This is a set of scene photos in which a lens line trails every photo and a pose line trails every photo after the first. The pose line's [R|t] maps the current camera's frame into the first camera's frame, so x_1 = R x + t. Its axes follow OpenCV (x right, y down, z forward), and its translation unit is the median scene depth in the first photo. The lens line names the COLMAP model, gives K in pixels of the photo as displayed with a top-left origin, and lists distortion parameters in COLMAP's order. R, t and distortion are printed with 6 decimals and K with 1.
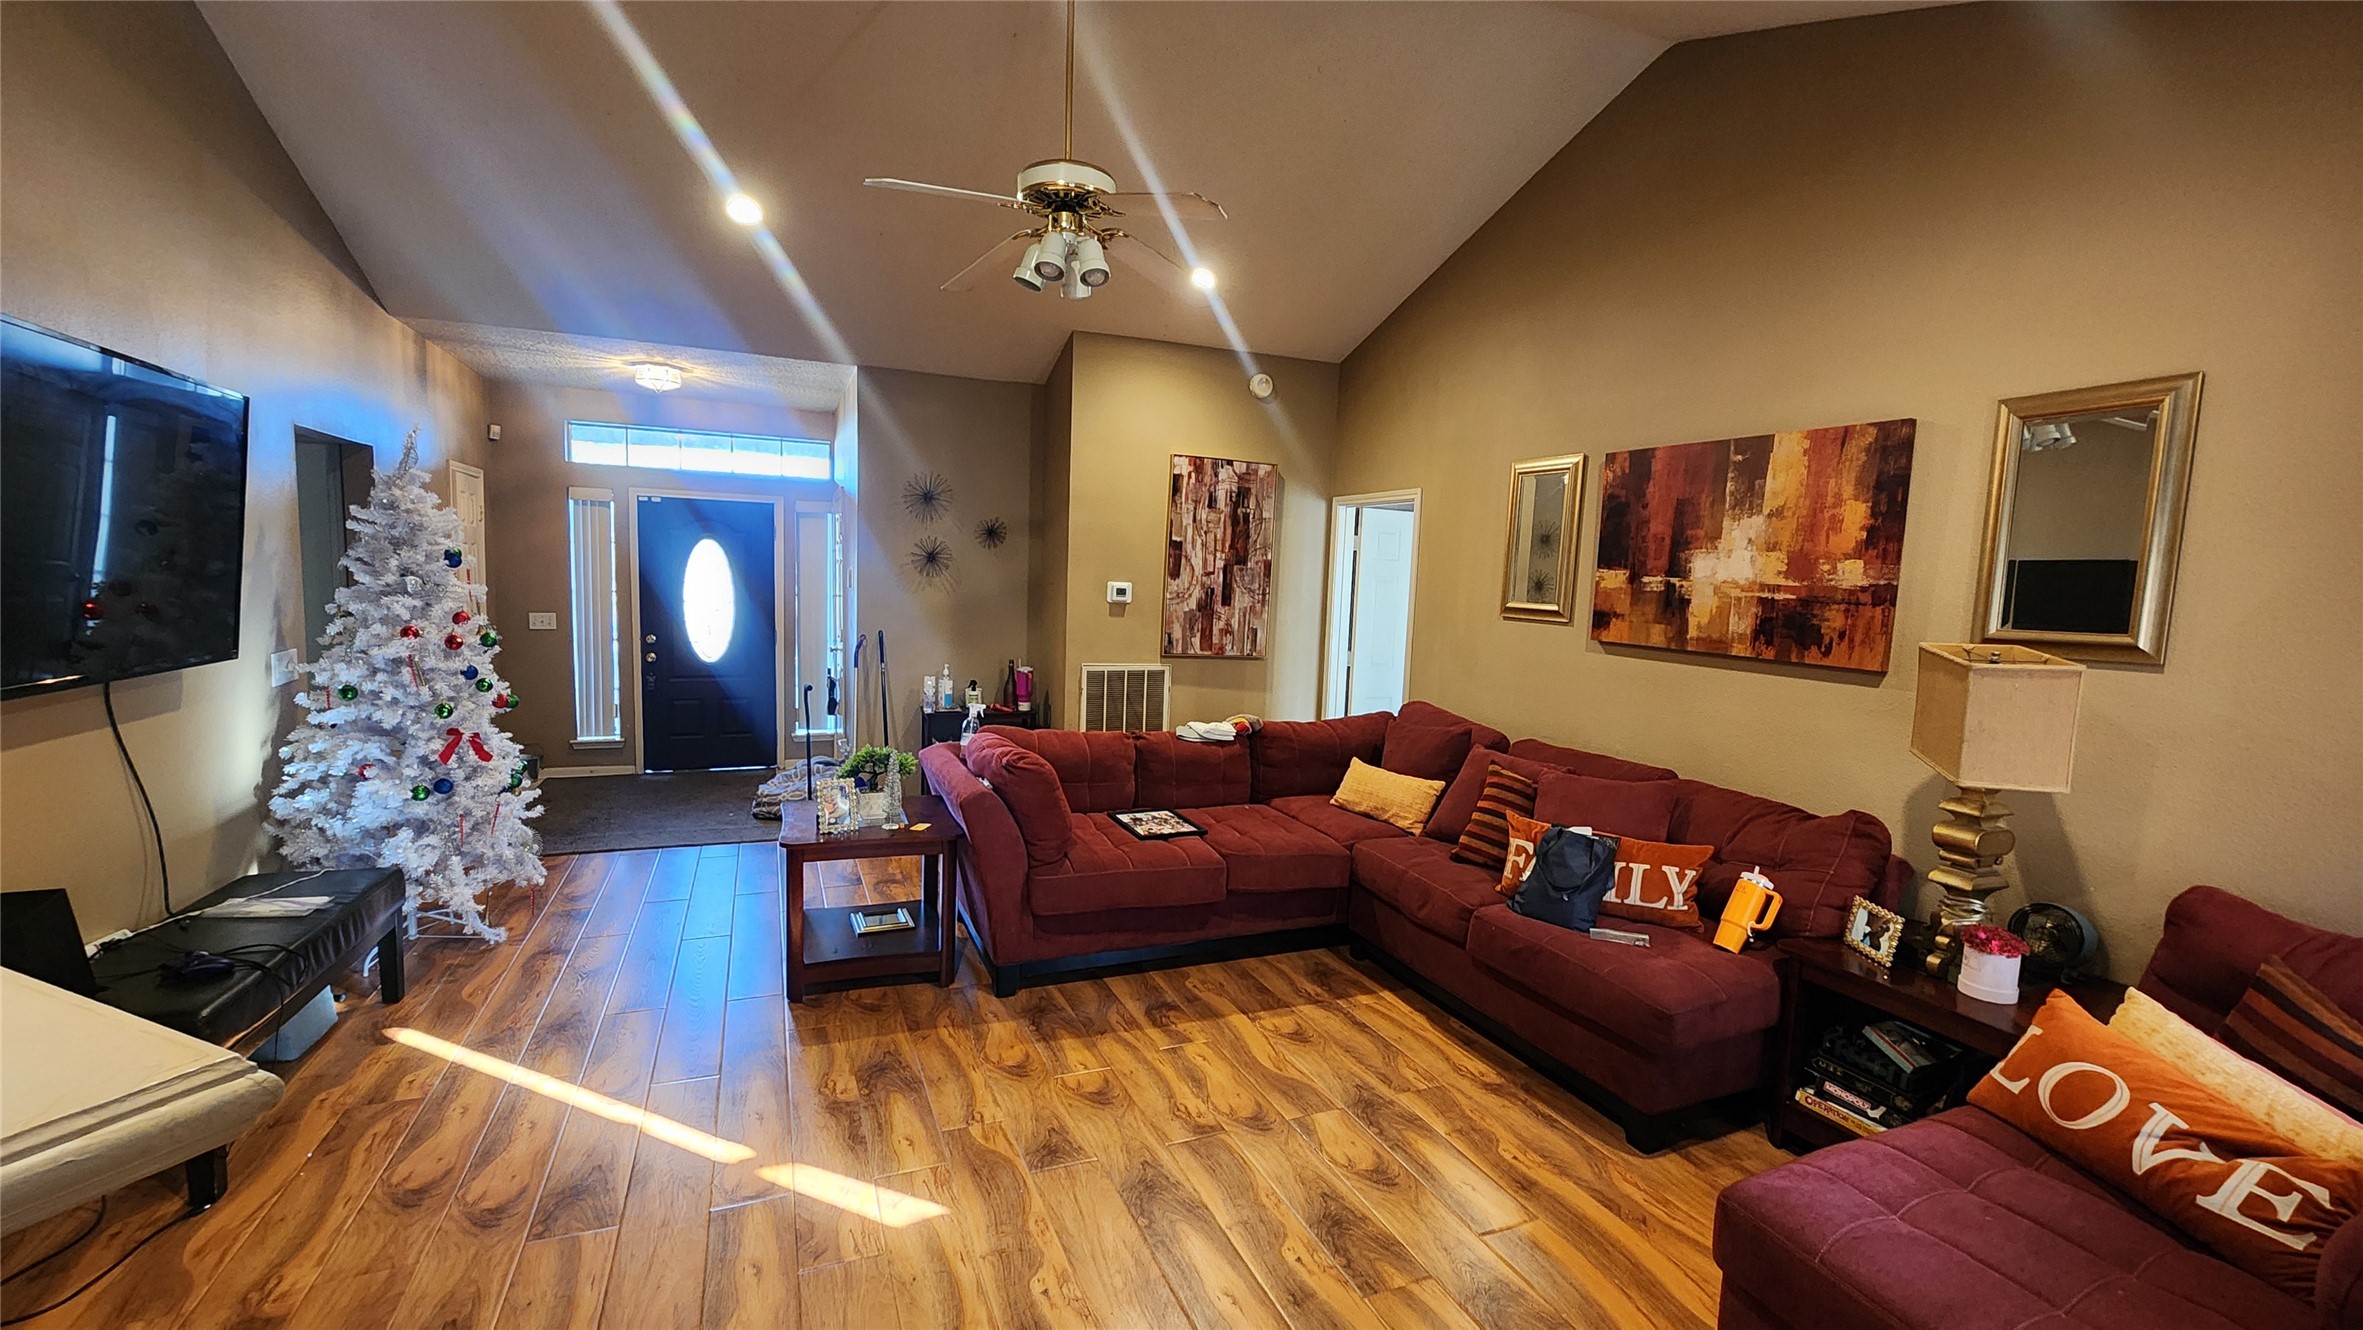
lens RADIAL K [[971.7, 0, 1168.9], [0, 971.7, 672.3], [0, 0, 1]] dist [0.006632, 0.000859]
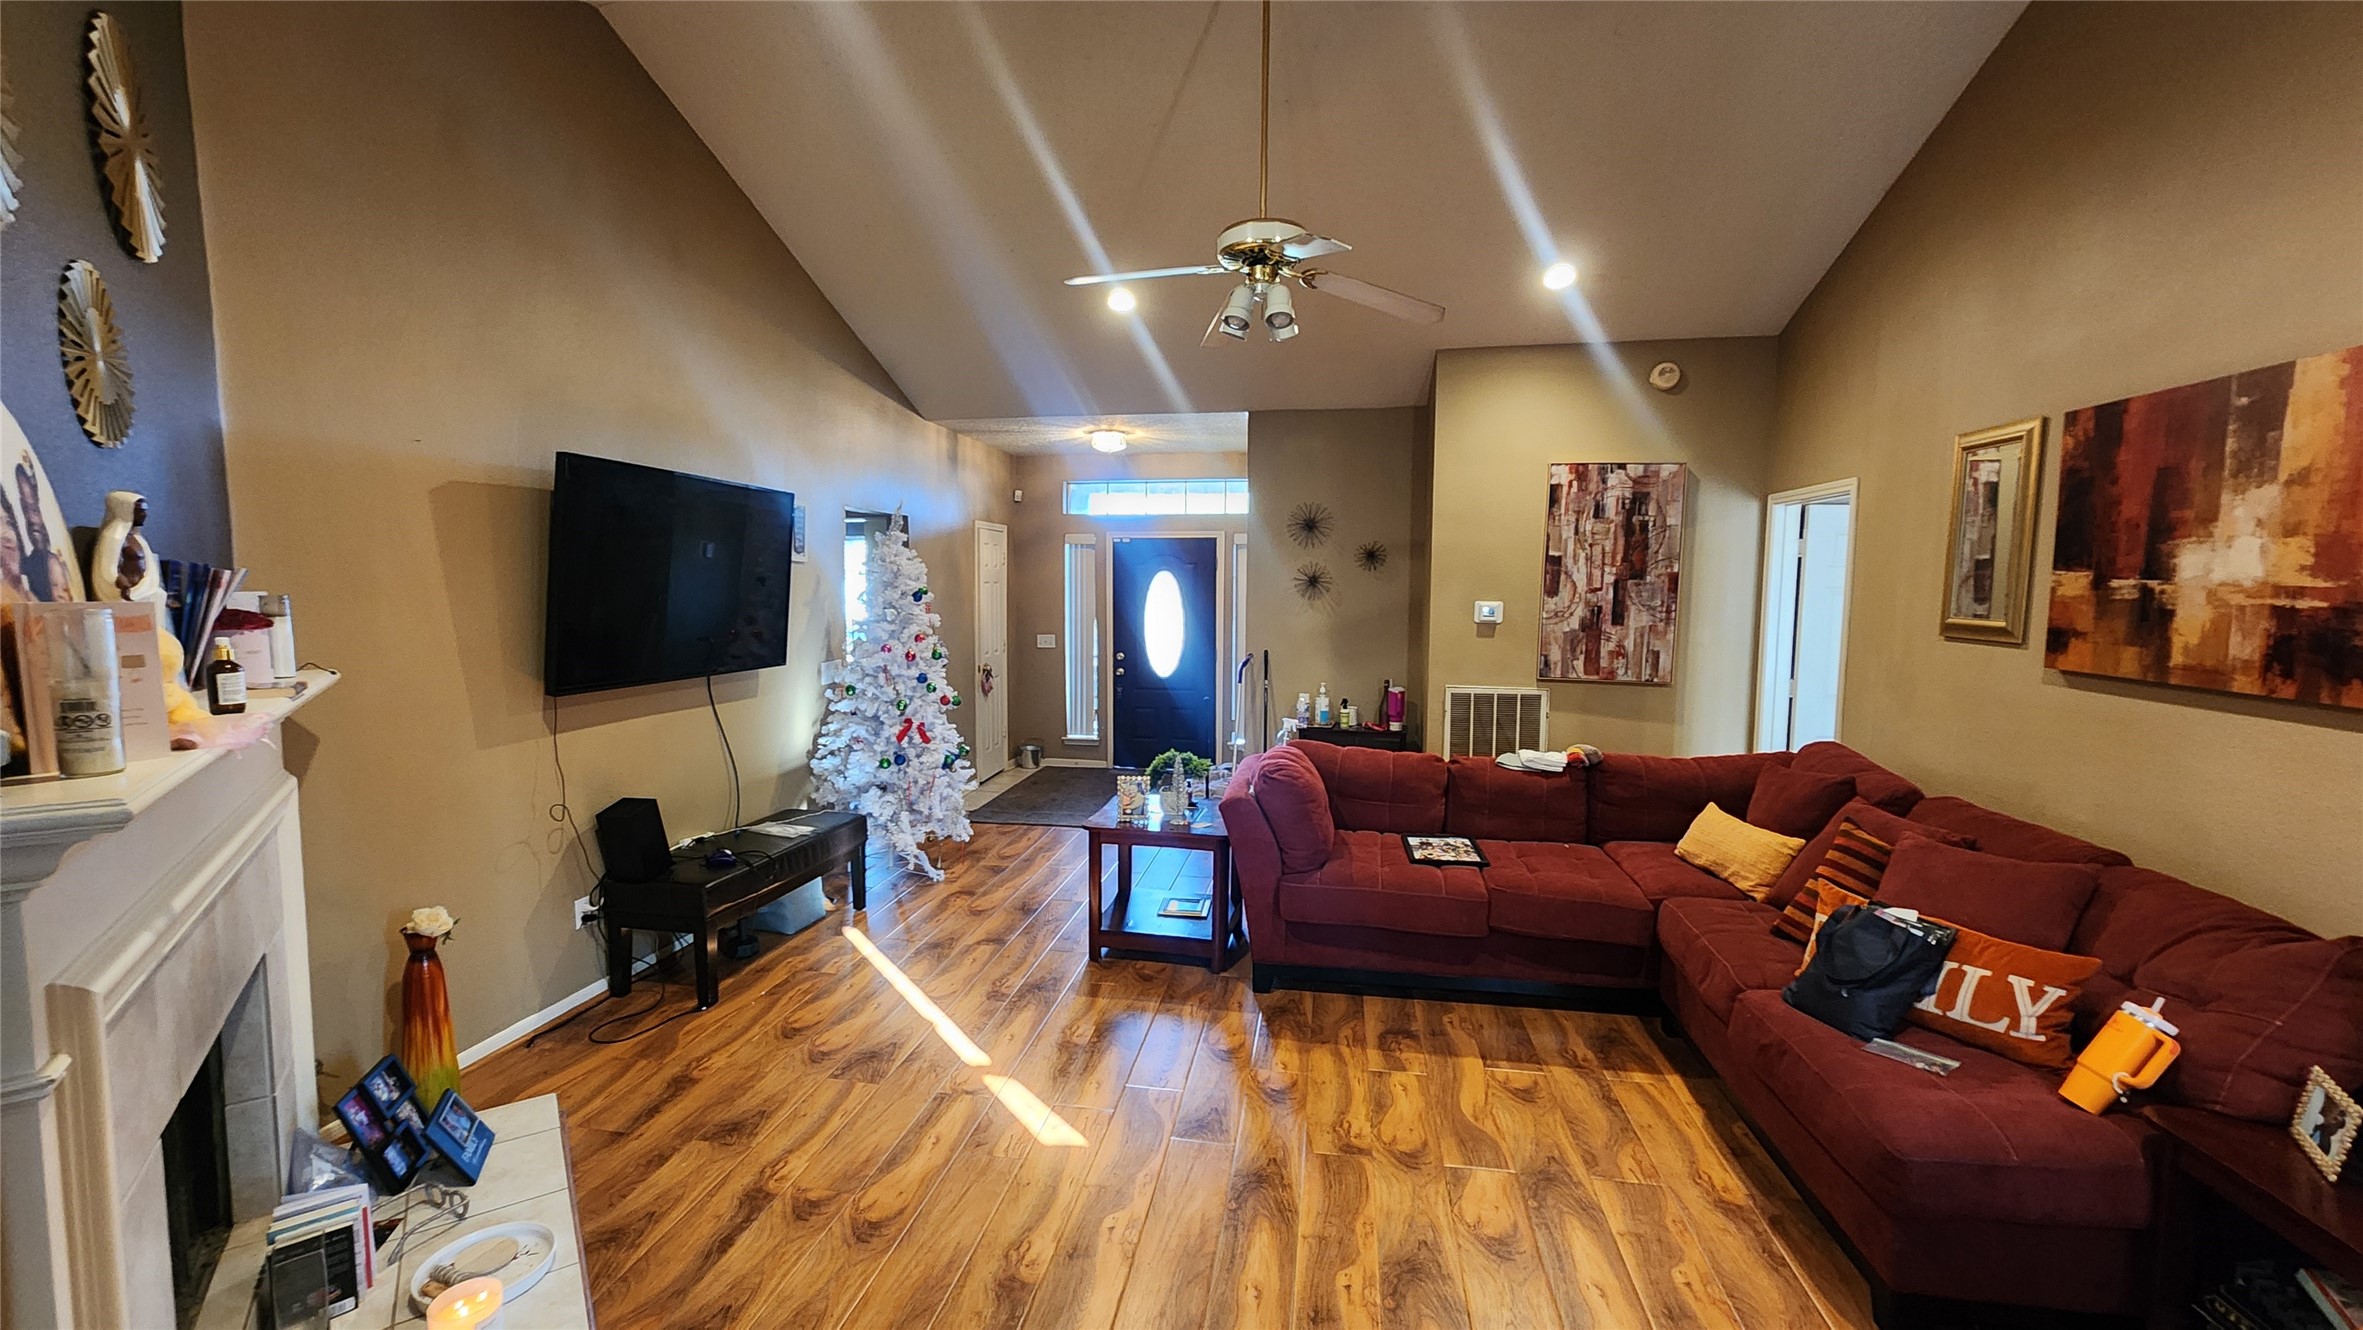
lens RADIAL K [[971.7, 0, 1161.2], [0, 971.7, 665.6], [0, 0, 1]] dist [0.006632, 0.000859]
pose [[0.846621, 0.014669, -0.531995, 0.303497], [-0.030457, 0.999317, -0.020916, 0.001057], [0.531325, 0.033911, 0.846489, 0.026947]]
